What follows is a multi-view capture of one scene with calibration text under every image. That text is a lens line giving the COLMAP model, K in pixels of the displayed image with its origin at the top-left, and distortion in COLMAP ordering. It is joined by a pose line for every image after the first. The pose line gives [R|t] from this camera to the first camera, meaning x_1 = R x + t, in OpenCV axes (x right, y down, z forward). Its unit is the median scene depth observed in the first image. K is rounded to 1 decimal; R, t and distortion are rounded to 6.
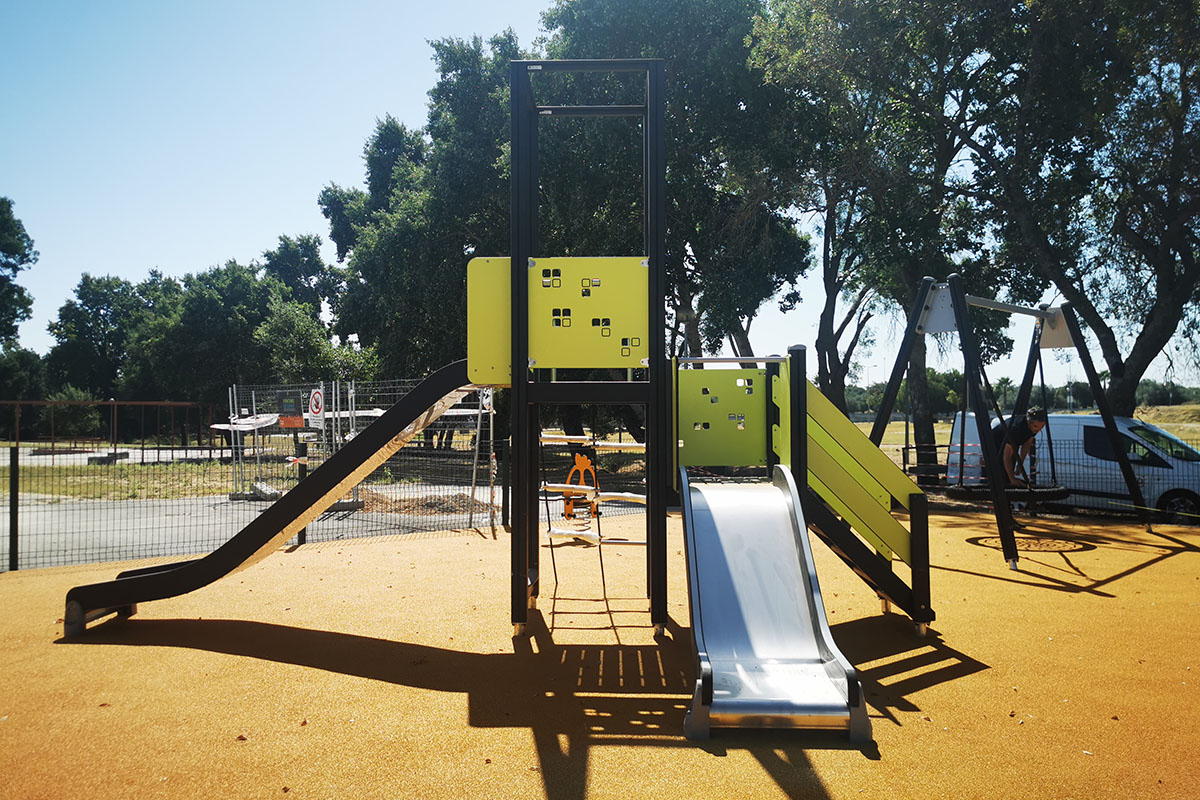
lens RADIAL K [[907.6, 0, 600.0], [0, 907.6, 400.0], [0, 0, 1]] dist [0.010156, 0.000432]
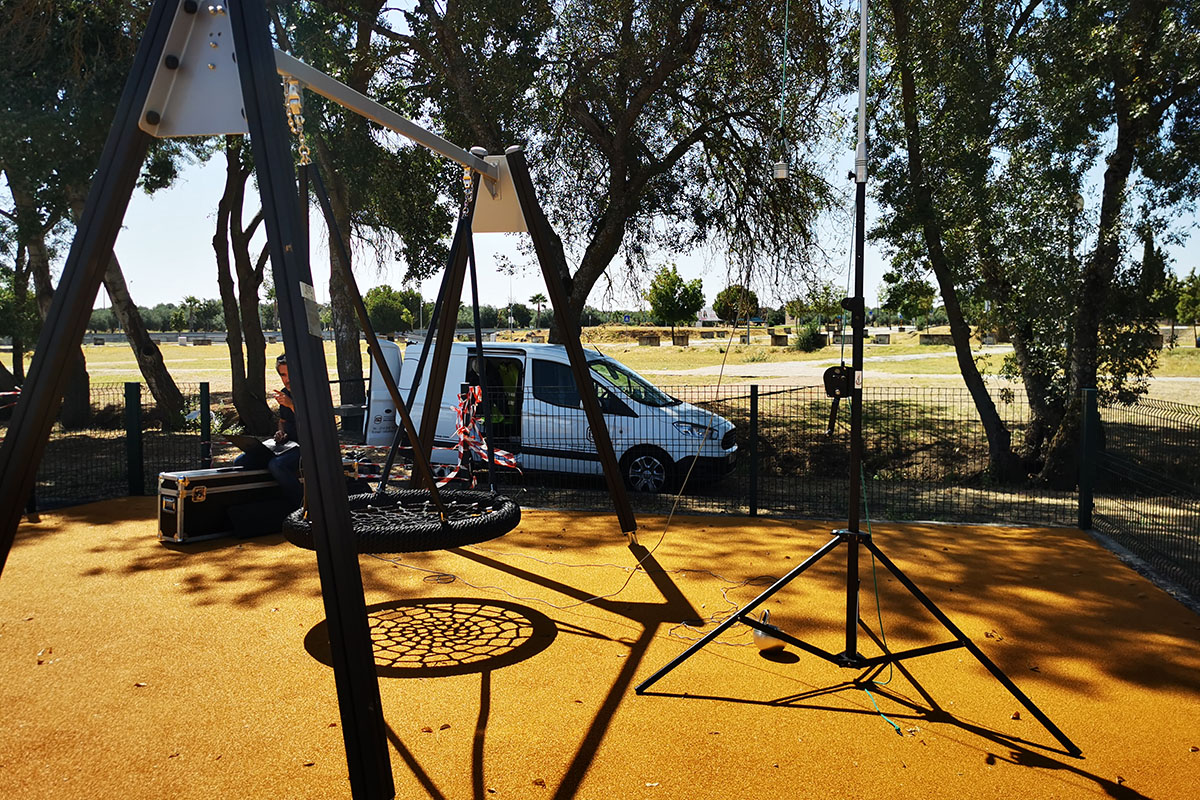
lens RADIAL K [[907.6, 0, 600.0], [0, 907.6, 400.0], [0, 0, 1]] dist [0.010156, 0.000432]
pose [[0.839114, -0.033103, 0.542947, 0.111065], [-0.016351, 0.996161, 0.086004, -0.001309], [-0.543709, -0.081045, 0.835351, 0.221150]]
